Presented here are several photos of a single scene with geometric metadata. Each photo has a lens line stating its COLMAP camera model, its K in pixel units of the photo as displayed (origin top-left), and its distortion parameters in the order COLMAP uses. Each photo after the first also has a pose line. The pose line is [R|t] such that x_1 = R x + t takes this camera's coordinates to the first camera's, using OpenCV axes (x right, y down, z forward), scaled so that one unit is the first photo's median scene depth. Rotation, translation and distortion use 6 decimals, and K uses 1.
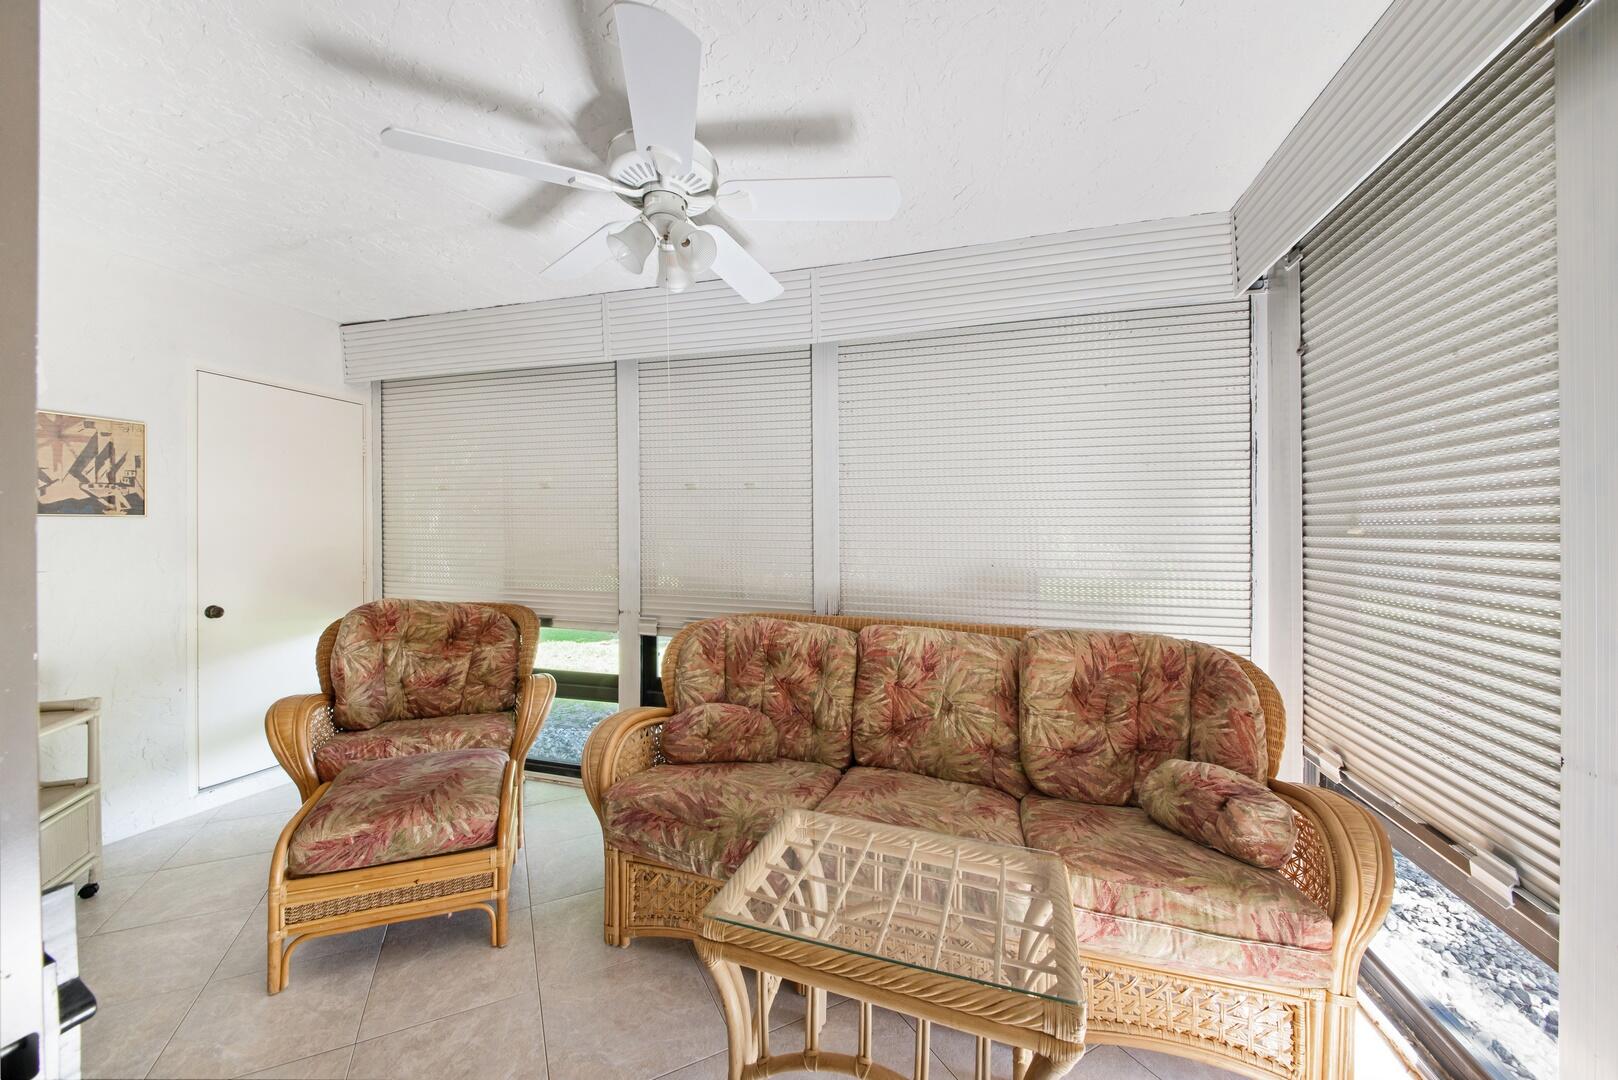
lens RADIAL K [[578.6, 0, 798.9], [0, 578.6, 538.3], [0, 0, 1]] dist [0.023903, -0.015835]
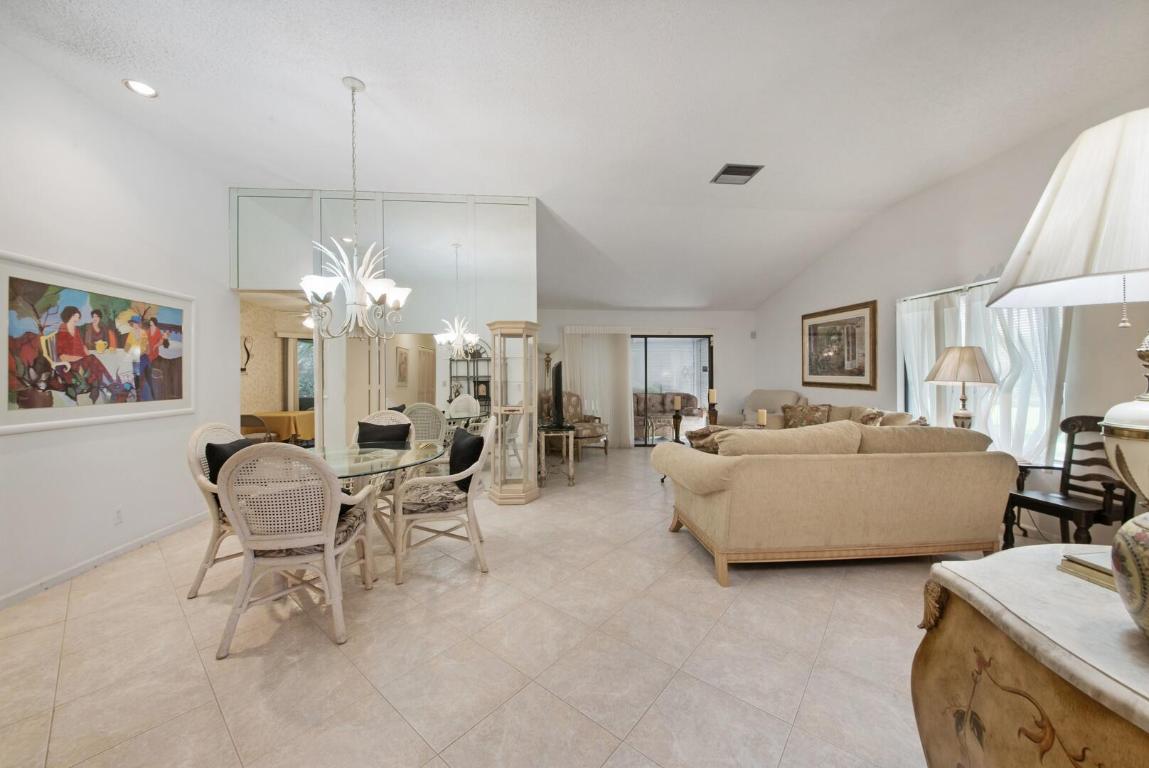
lens RADIAL K [[410.9, 0, 567.3], [0, 410.9, 382.8], [0, 0, 1]] dist [0.023903, -0.015835]
pose [[0.926059, -0.005715, 0.377335, -2.032846], [0.001594, 0.999936, 0.011231, -0.004314], [-0.377374, -0.009799, 0.926009, -2.444104]]
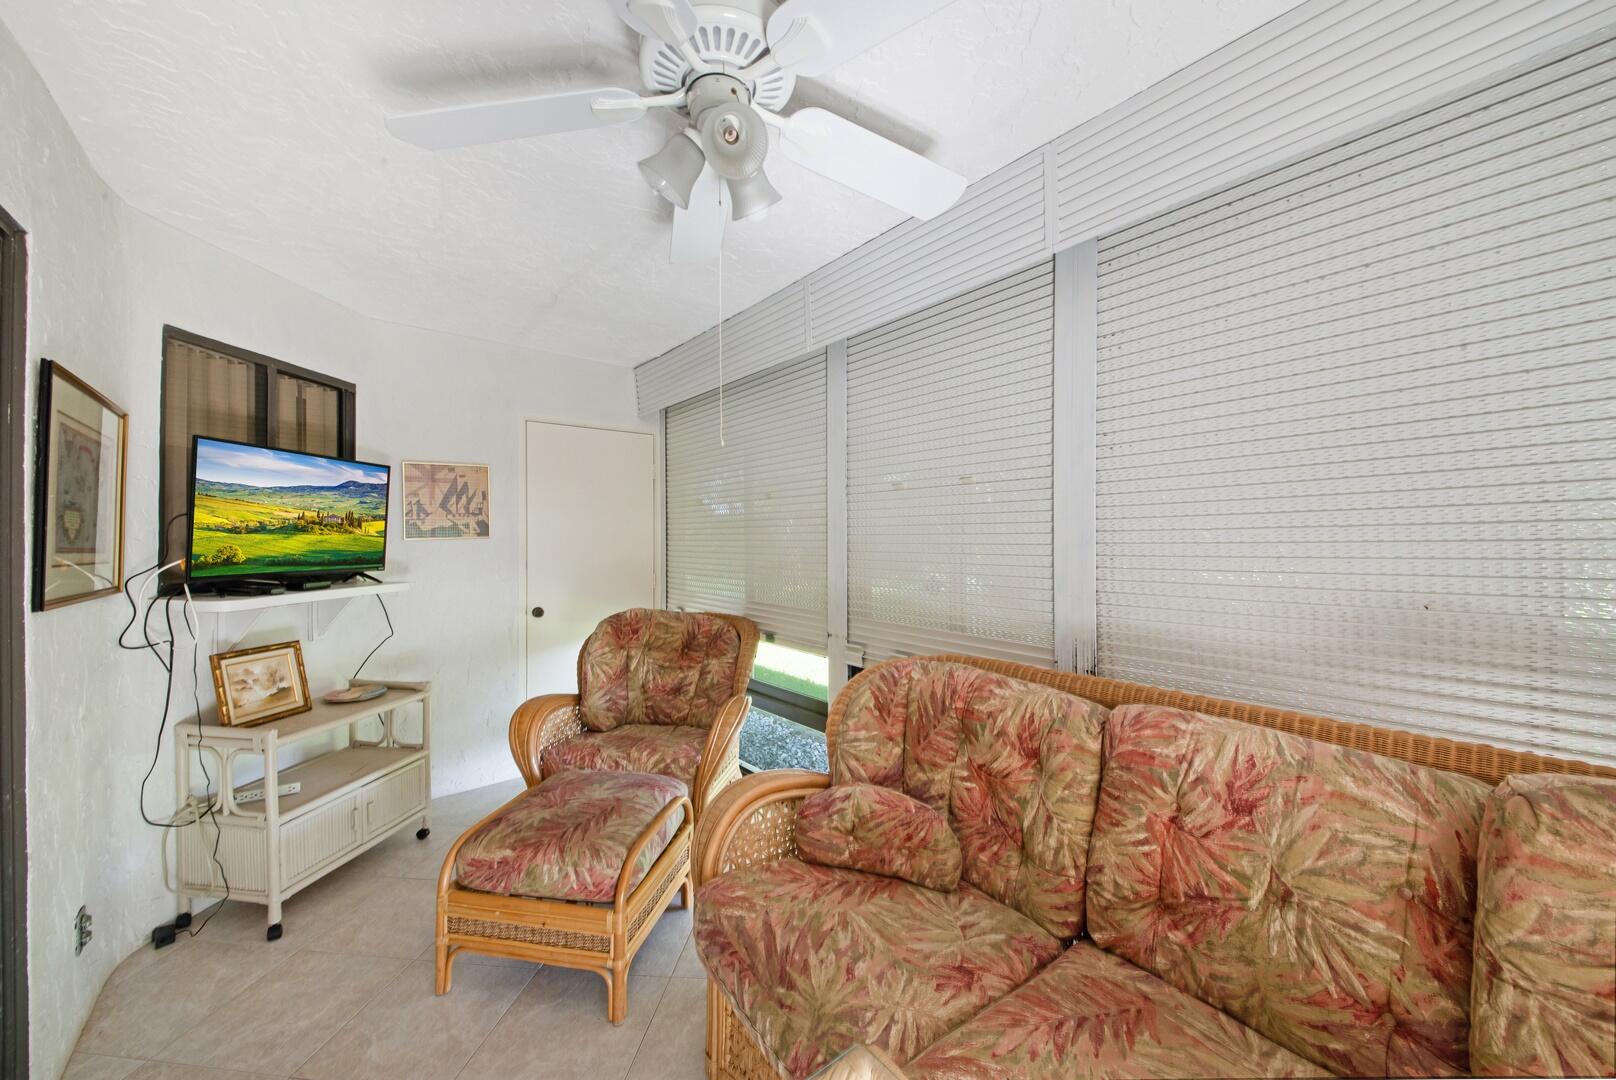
lens RADIAL K [[577.9, 0, 797.9], [0, 577.9, 538.3], [0, 0, 1]] dist [0.023903, -0.015835]
pose [[0.841179, -0.016069, -0.540518, 0.167720], [0.020052, 0.999798, 0.001483, -0.027588], [0.540385, -0.012086, 0.841331, 0.326421]]
